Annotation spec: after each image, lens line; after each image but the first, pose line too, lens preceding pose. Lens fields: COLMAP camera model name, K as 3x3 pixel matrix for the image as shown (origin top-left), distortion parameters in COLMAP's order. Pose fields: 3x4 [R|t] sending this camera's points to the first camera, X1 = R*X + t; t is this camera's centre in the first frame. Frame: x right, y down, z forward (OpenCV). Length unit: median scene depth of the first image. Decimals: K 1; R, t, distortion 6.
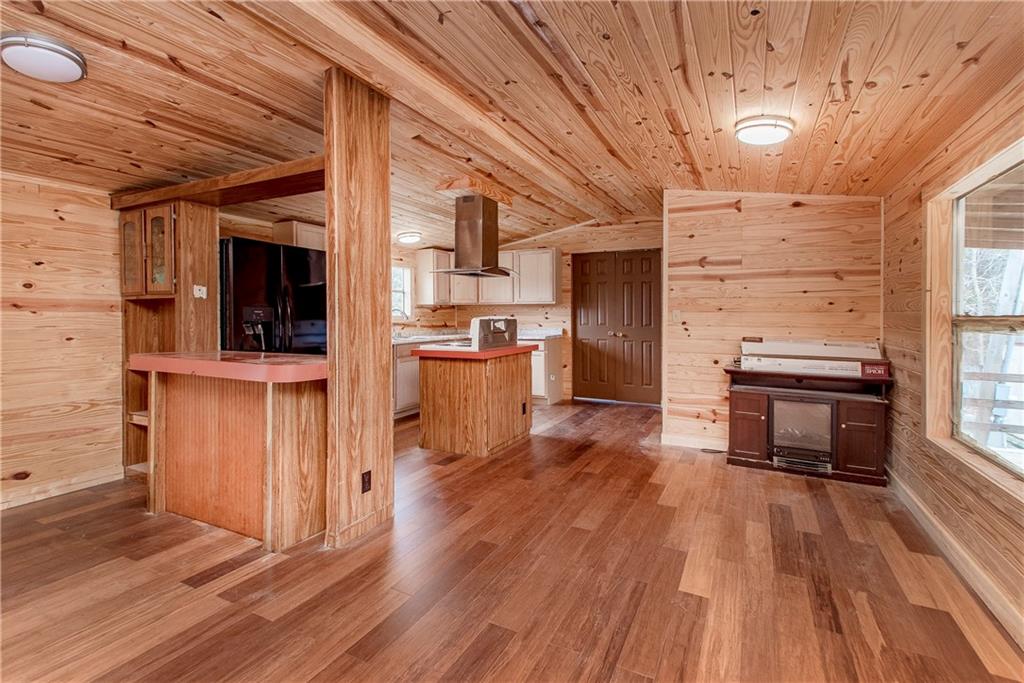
lens RADIAL K [[469.6, 0, 512.6], [0, 469.6, 316.7], [0, 0, 1]] dist [0.012234, -0.000117]
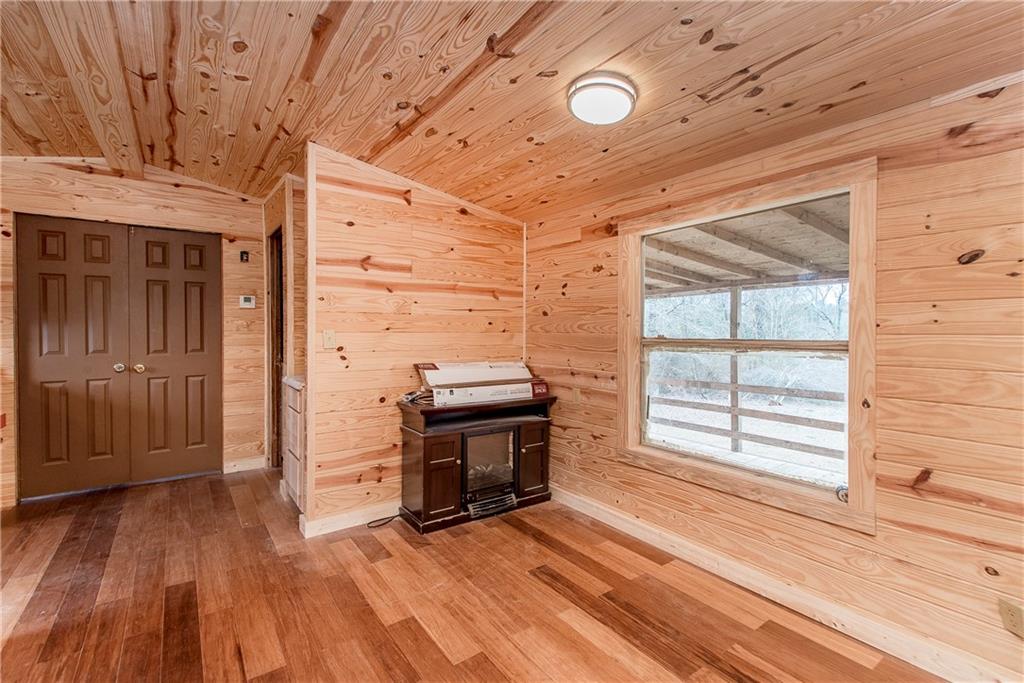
lens RADIAL K [[459.5, 0, 516.0], [0, 459.5, 331.9], [0, 0, 1]] dist [0.011734, -0.000257]
pose [[0.446760, -0.007314, 0.894624, -0.140516], [0.002051, 0.999972, 0.007152, -0.017812], [-0.894651, -0.001361, 0.446763, 0.553648]]
